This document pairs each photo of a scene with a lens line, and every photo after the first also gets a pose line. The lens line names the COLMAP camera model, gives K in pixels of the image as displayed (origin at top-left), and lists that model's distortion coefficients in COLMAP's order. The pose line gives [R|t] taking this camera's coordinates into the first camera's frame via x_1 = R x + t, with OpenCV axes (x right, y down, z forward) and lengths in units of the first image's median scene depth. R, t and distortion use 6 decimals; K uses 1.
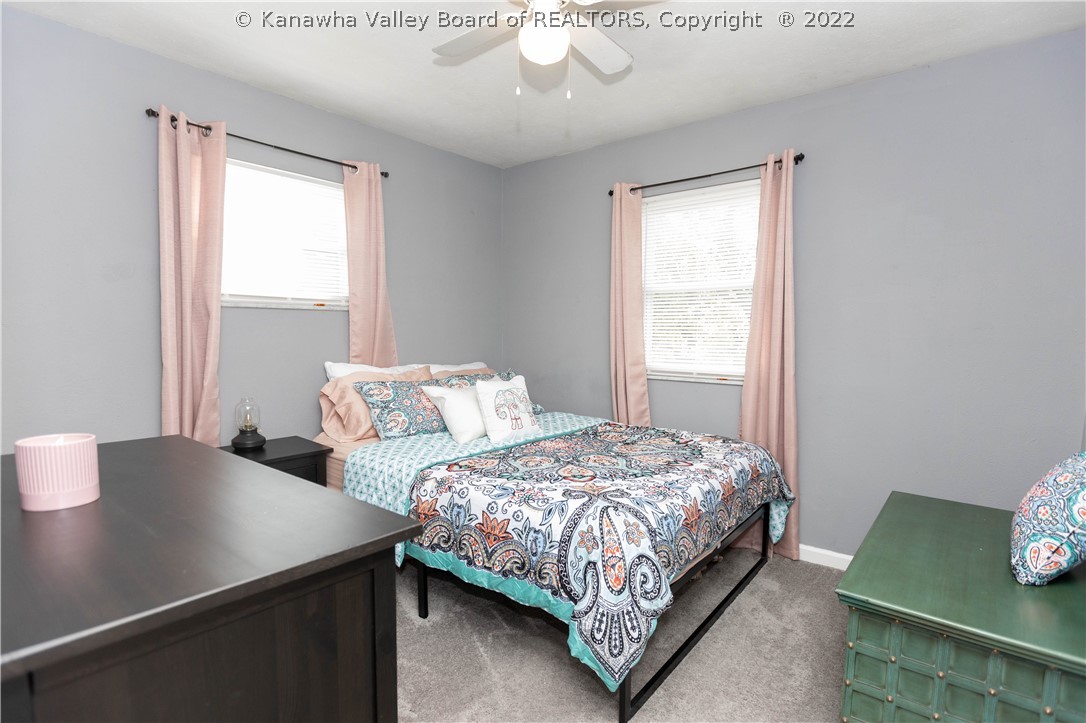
lens RADIAL K [[523.8, 0, 543.0], [0, 523.8, 361.5], [0, 0, 1]] dist [-0.000631, -0.000039]
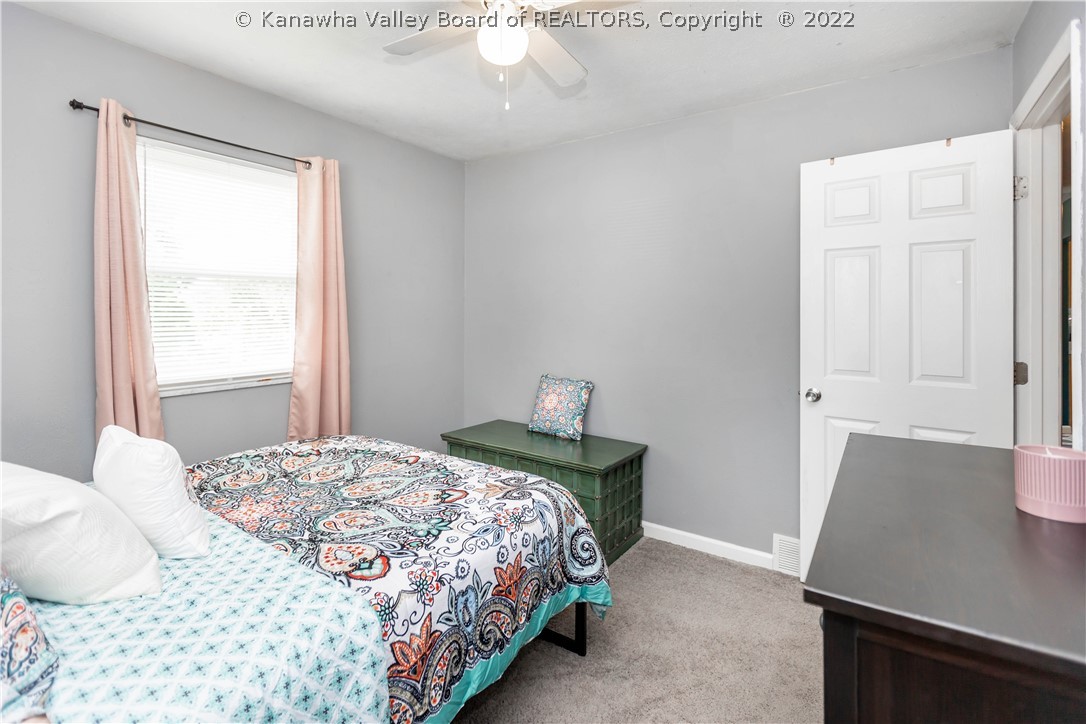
lens RADIAL K [[510.8, 0, 537.1], [0, 510.8, 305.0], [0, 0, 1]] dist [0.000756, -0.000345]
pose [[-0.061516, 0.012467, 0.998028, -0.819189], [0.065215, 0.997835, -0.008445, -0.082685], [-0.995973, 0.064567, -0.062196, 0.907193]]
